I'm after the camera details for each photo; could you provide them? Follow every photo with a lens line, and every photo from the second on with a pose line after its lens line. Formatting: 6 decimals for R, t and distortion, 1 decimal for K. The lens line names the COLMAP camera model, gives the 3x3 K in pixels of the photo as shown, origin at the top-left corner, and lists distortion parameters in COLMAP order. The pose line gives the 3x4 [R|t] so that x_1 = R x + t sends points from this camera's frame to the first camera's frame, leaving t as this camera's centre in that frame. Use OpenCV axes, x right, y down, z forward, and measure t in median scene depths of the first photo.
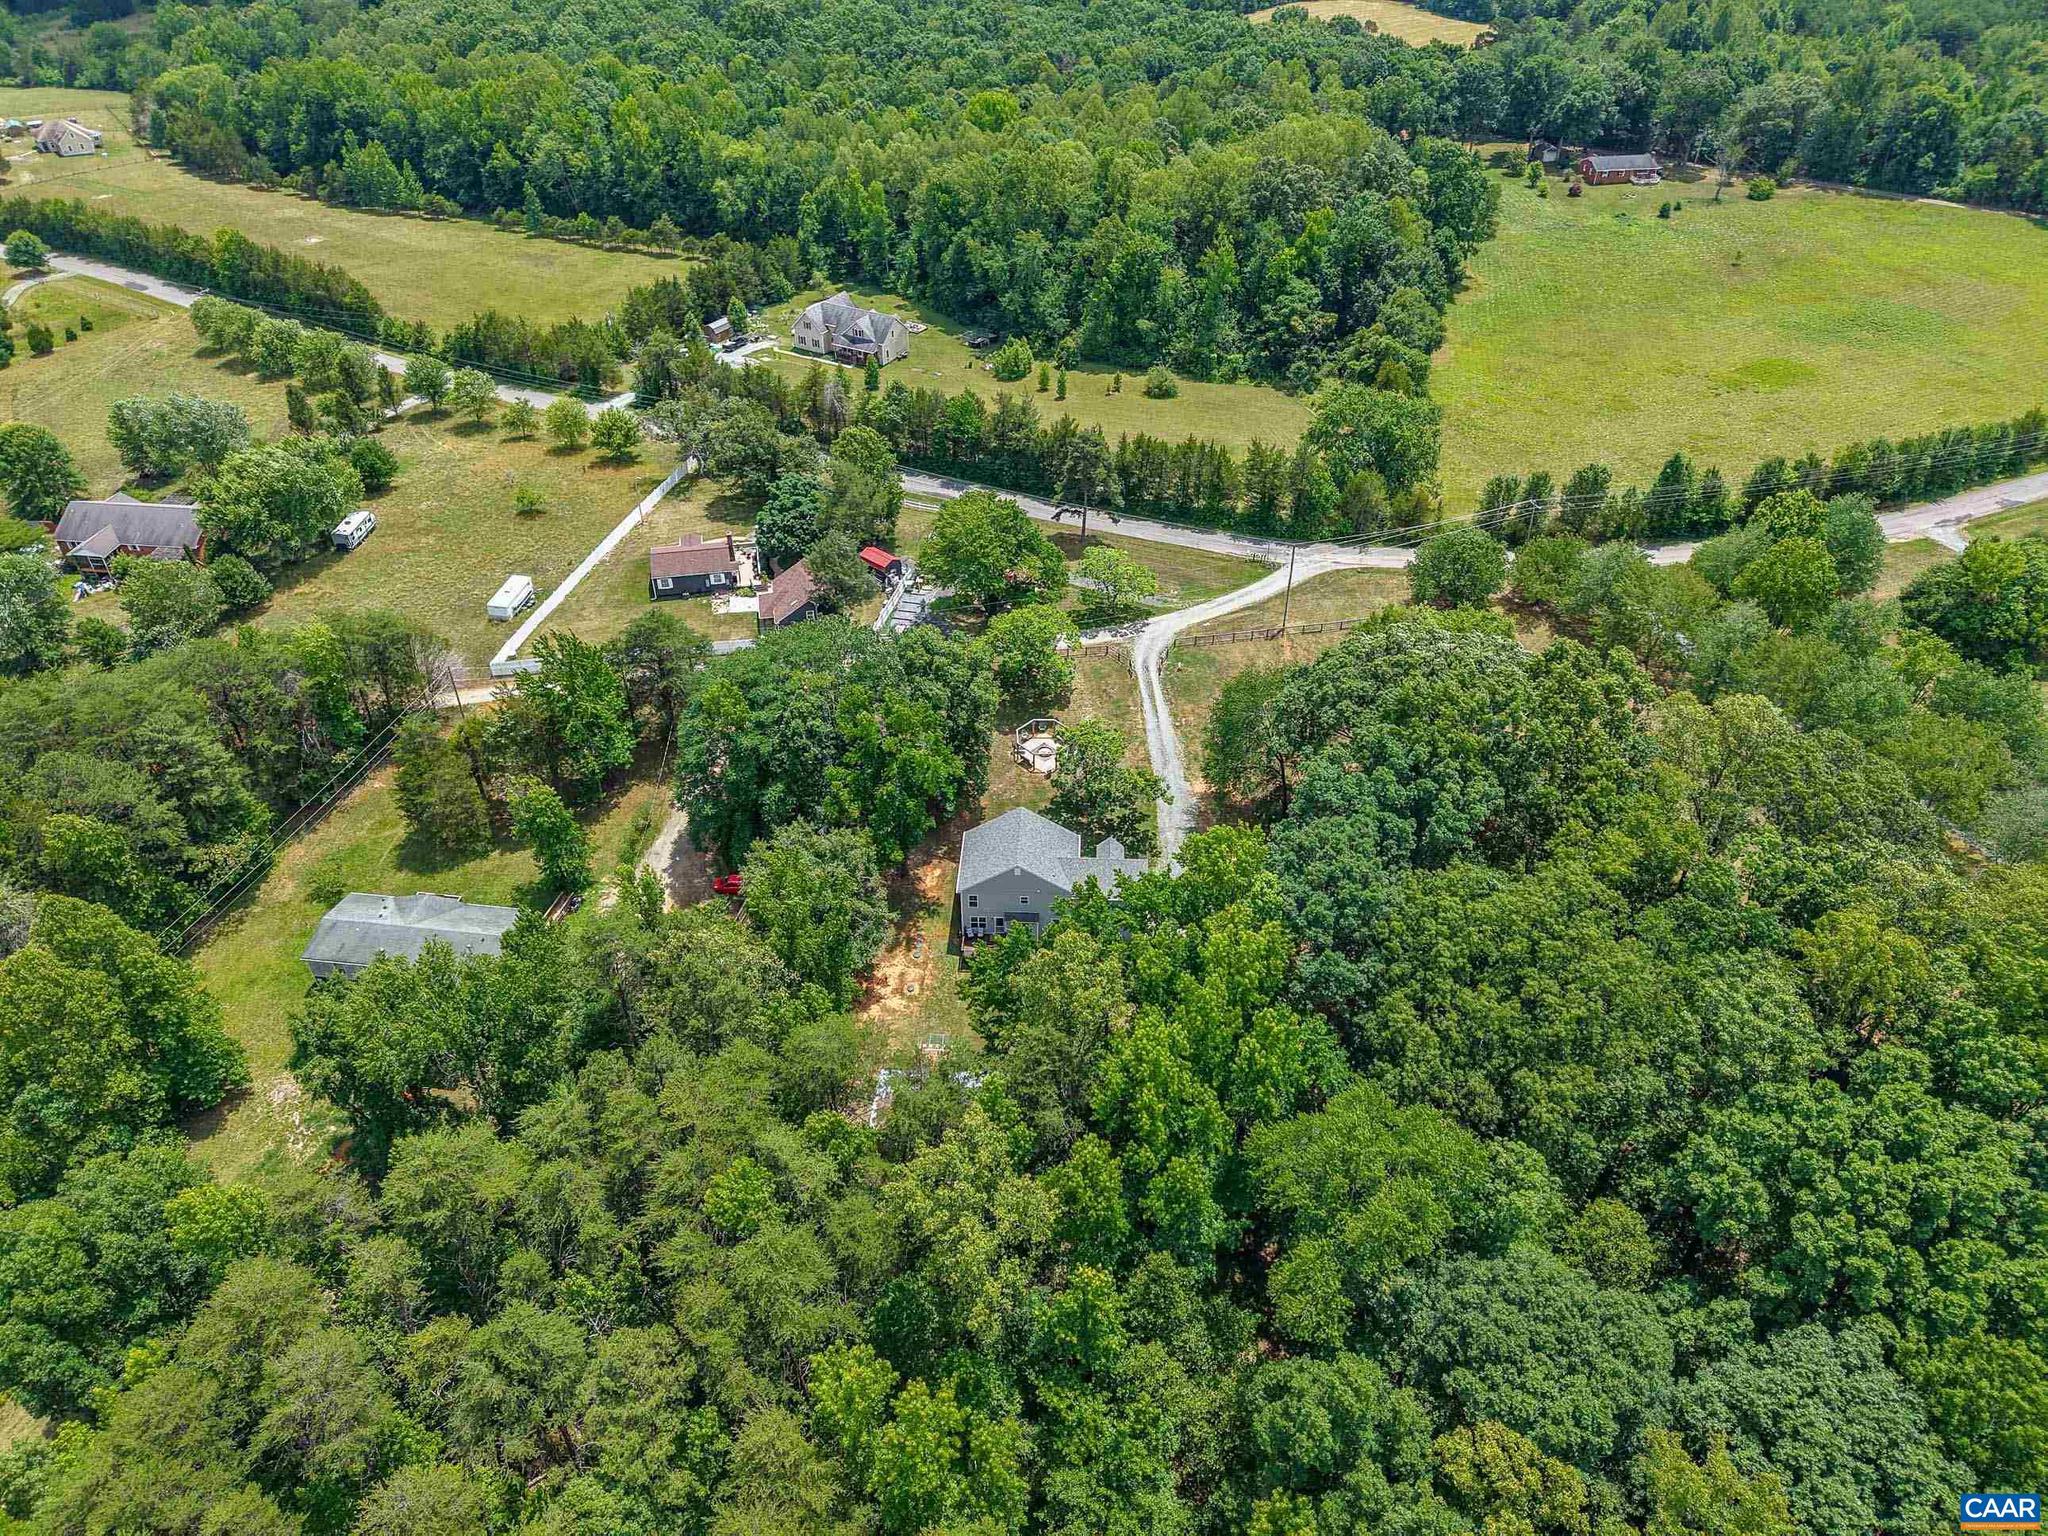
lens RADIAL K [[1370.8, 0, 1024.0], [0, 1370.8, 768.0], [0, 0, 1]] dist [0.020537, -0.016848]
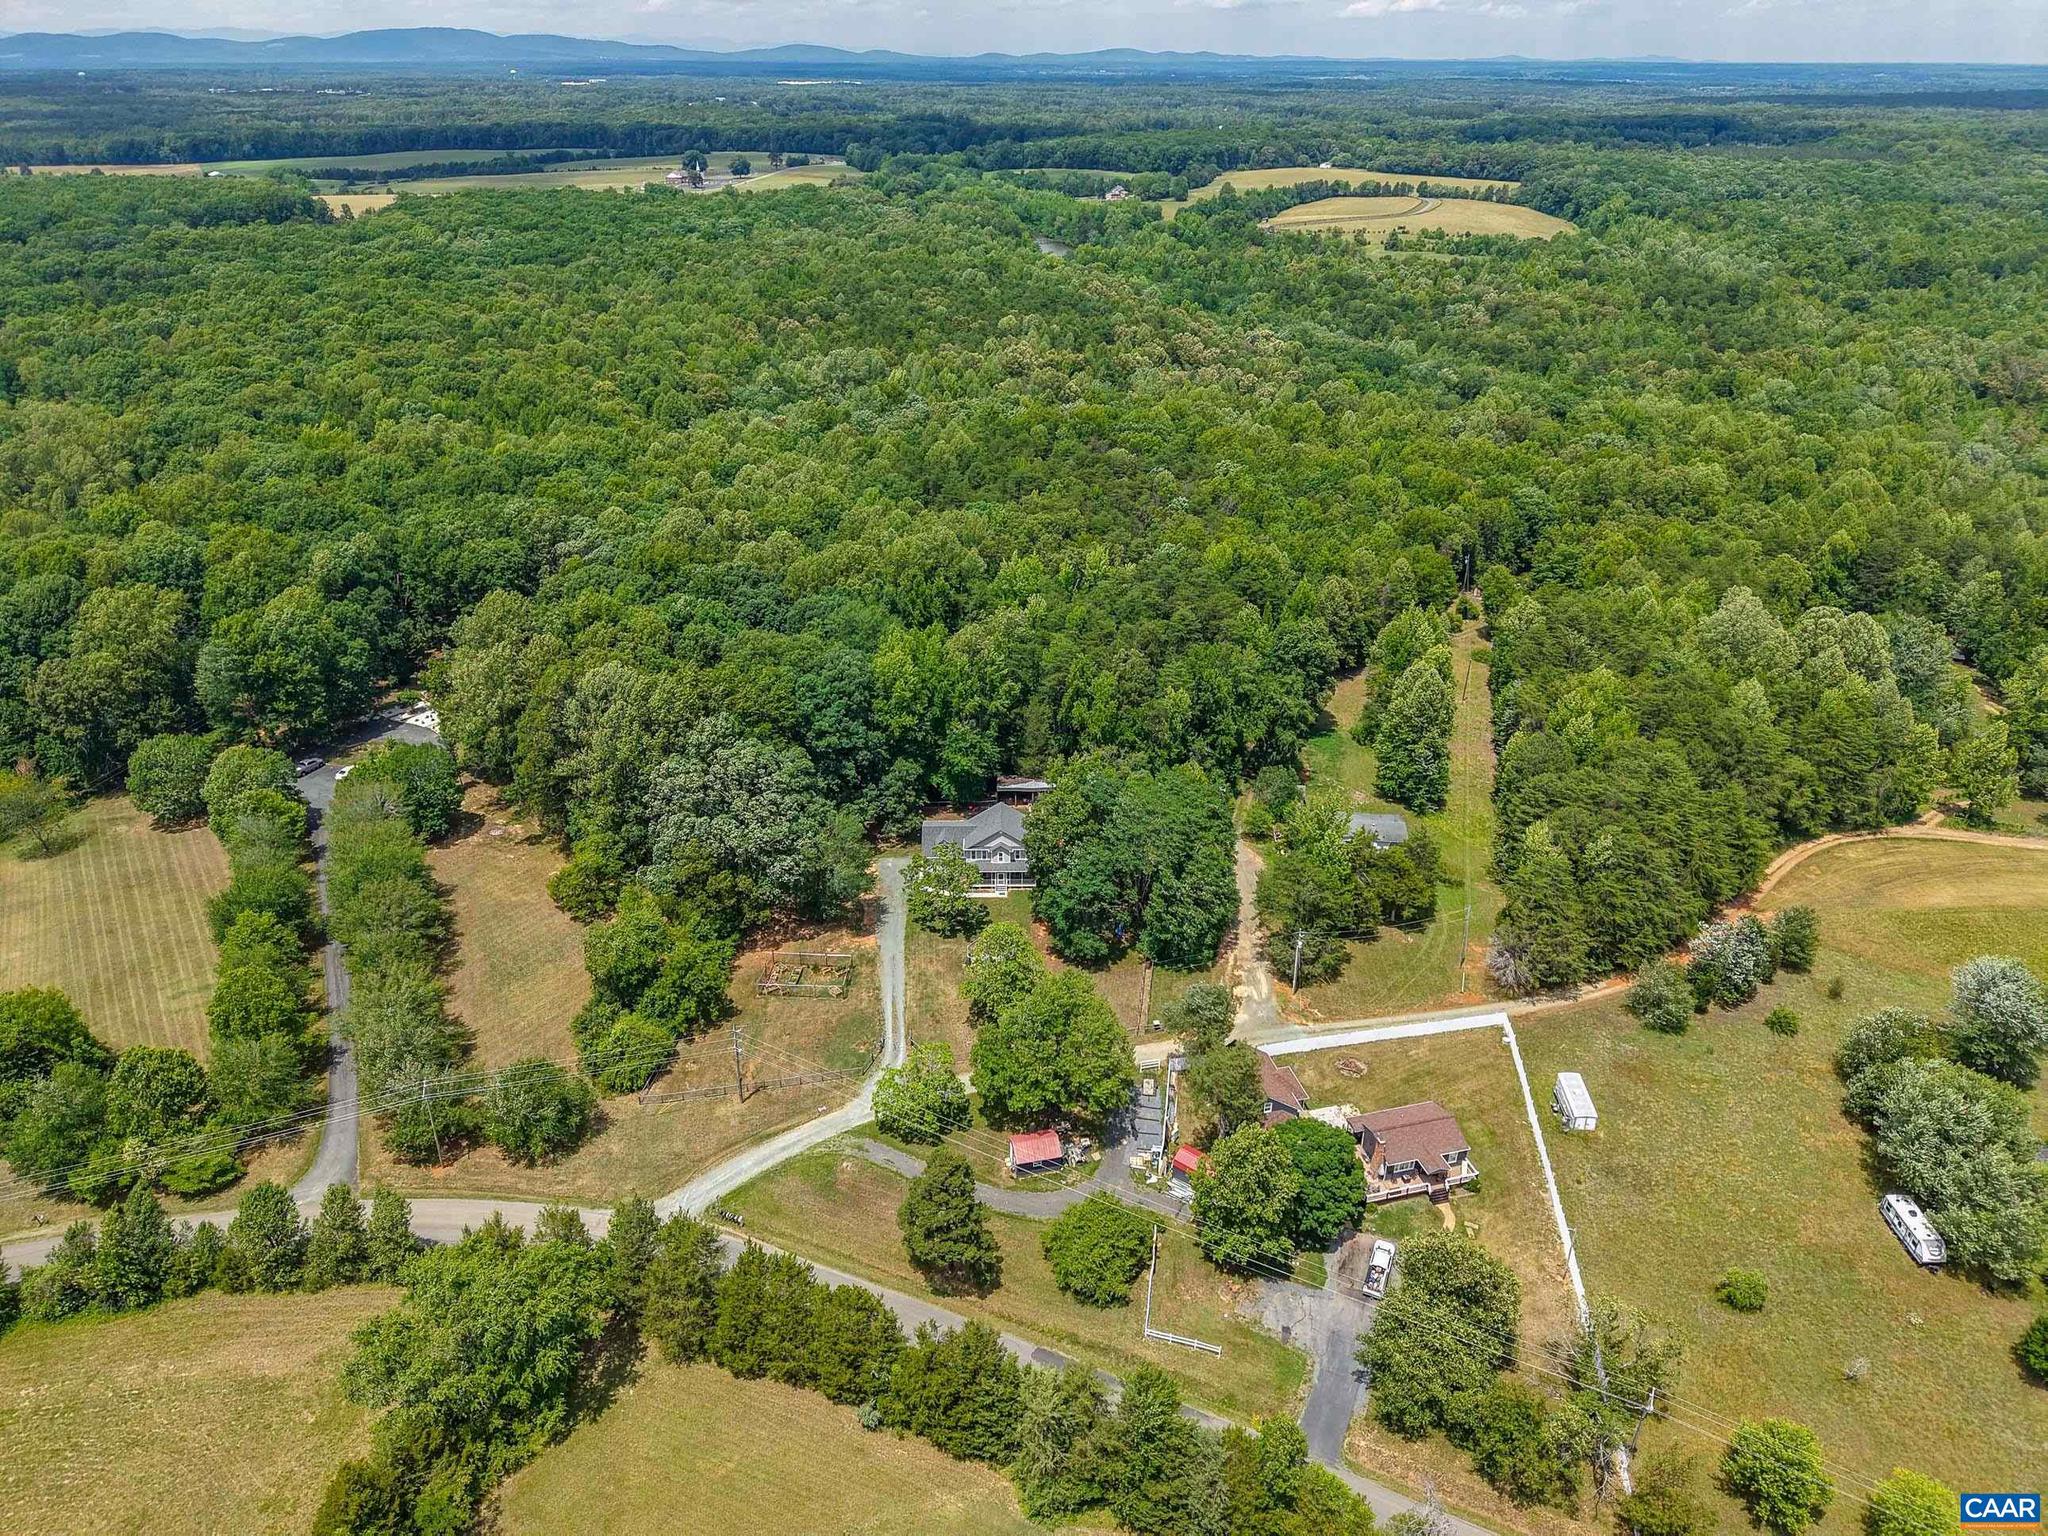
lens RADIAL K [[1370.8, 0, 1024.0], [0, 1370.8, 768.0], [0, 0, 1]] dist [0.020537, -0.016848]
pose [[-0.997997, 0.022566, -0.059104, 0.032342], [-0.044953, 0.404422, 0.913467, -0.740556], [0.044516, 0.914294, -0.402598, 0.820505]]
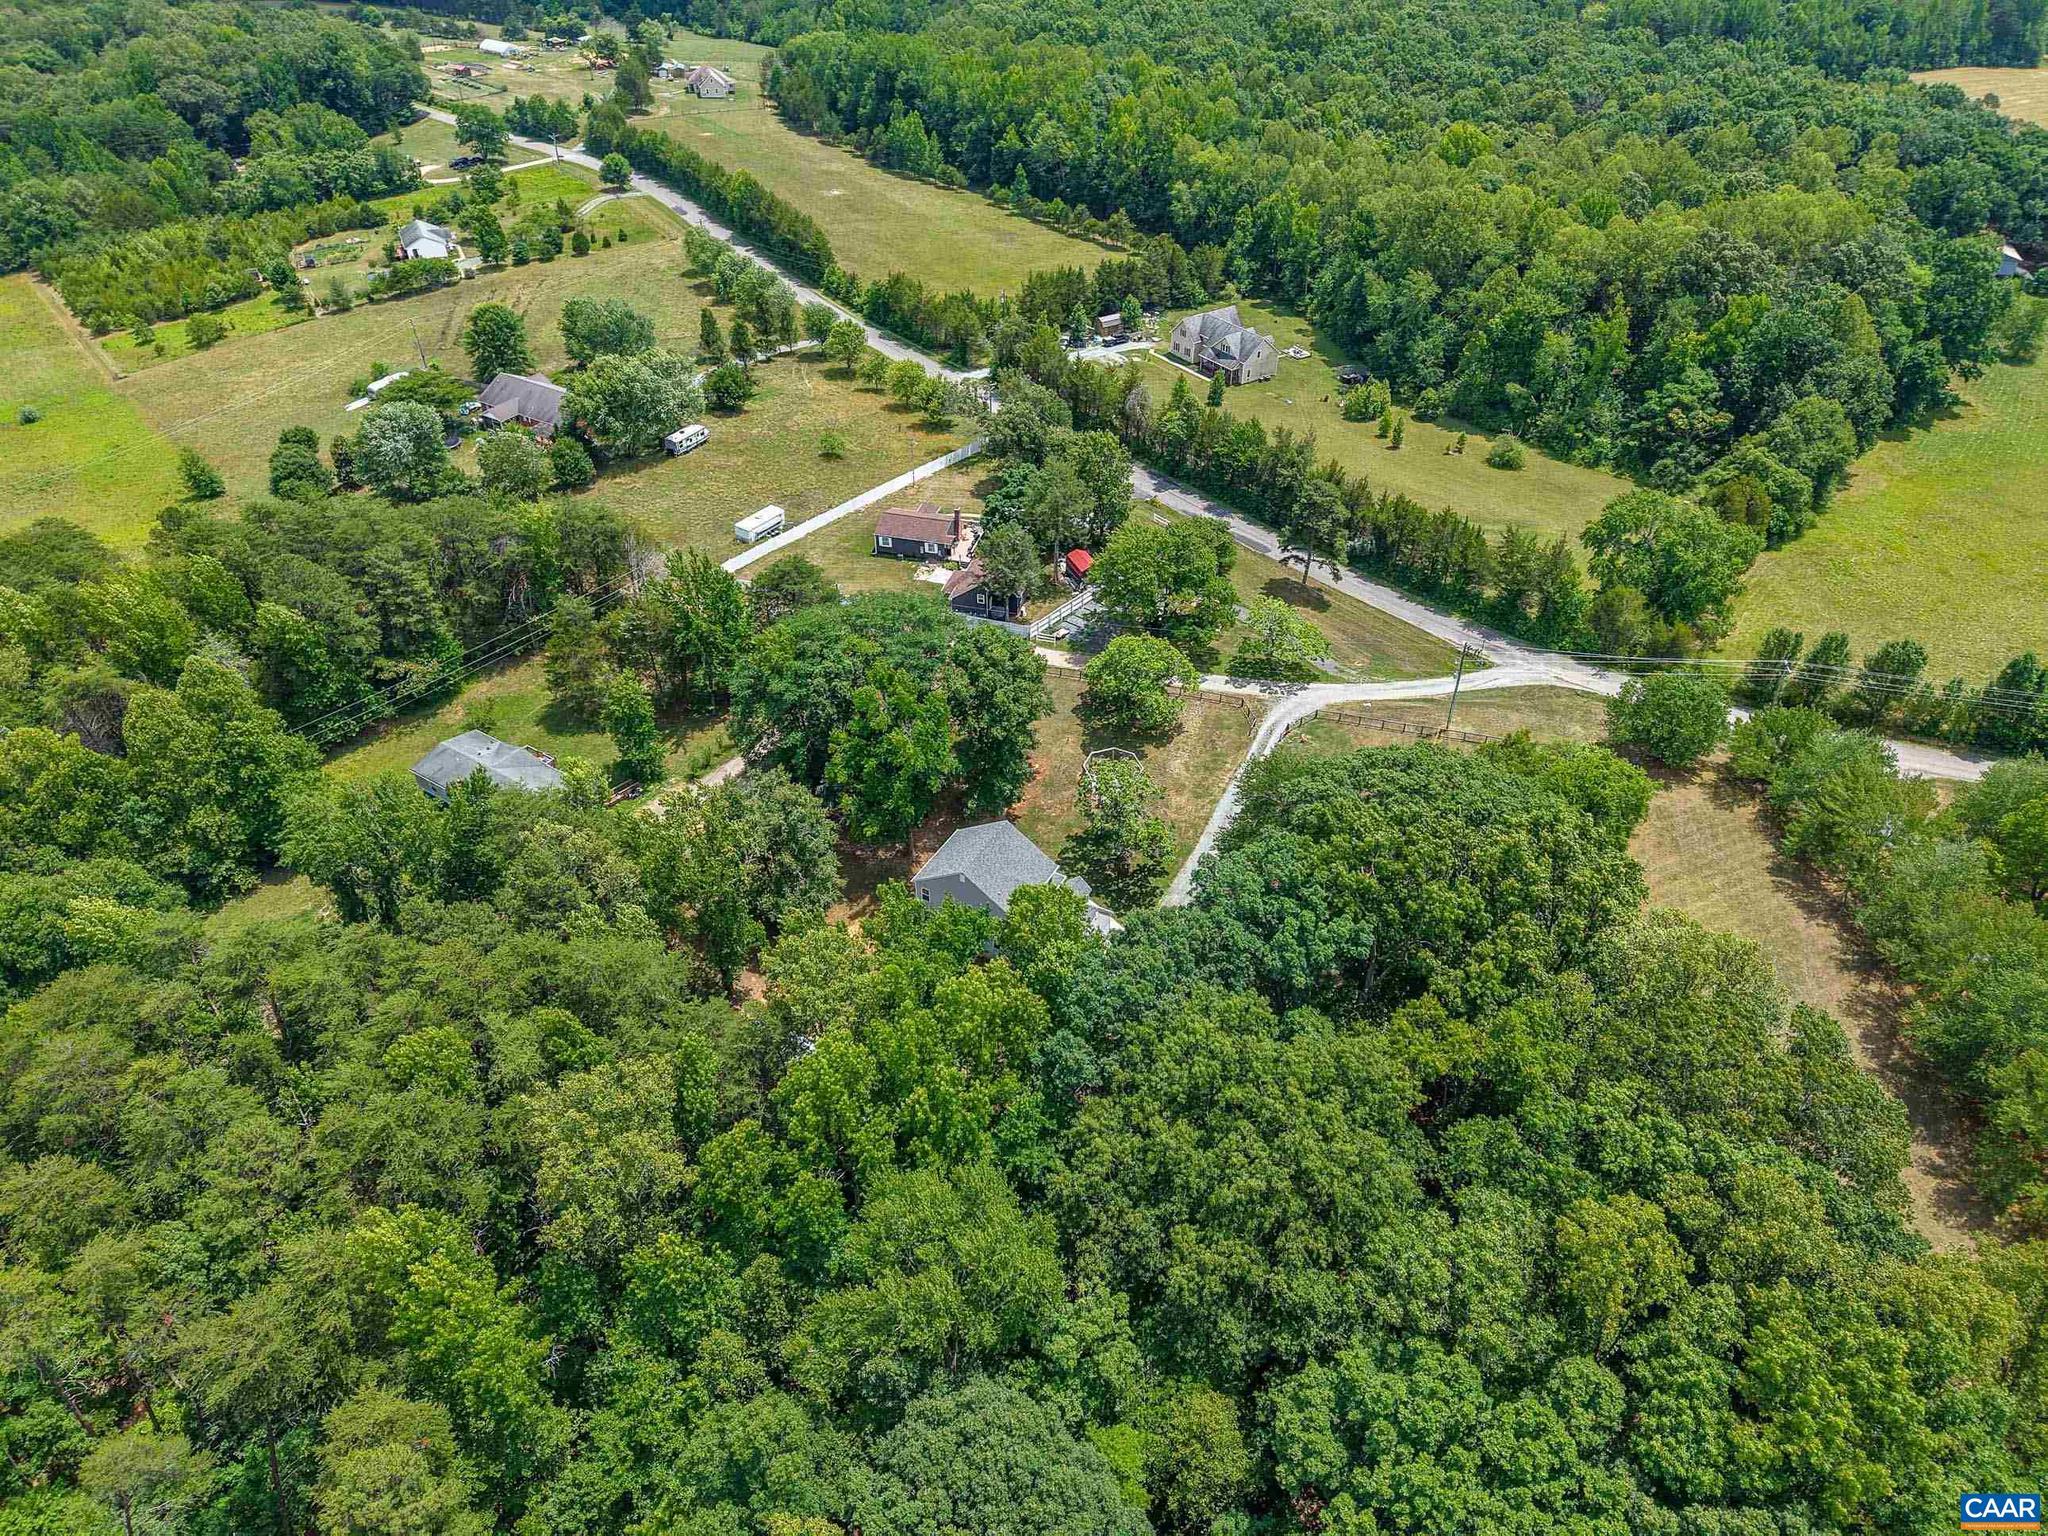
lens RADIAL K [[1370.8, 0, 1024.0], [0, 1370.8, 768.0], [0, 0, 1]] dist [0.020537, -0.016848]
pose [[0.899377, 0.269350, -0.344341, 0.180321], [-0.271416, 0.961493, 0.043192, -0.028627], [0.342715, 0.054613, 0.937851, 0.034086]]
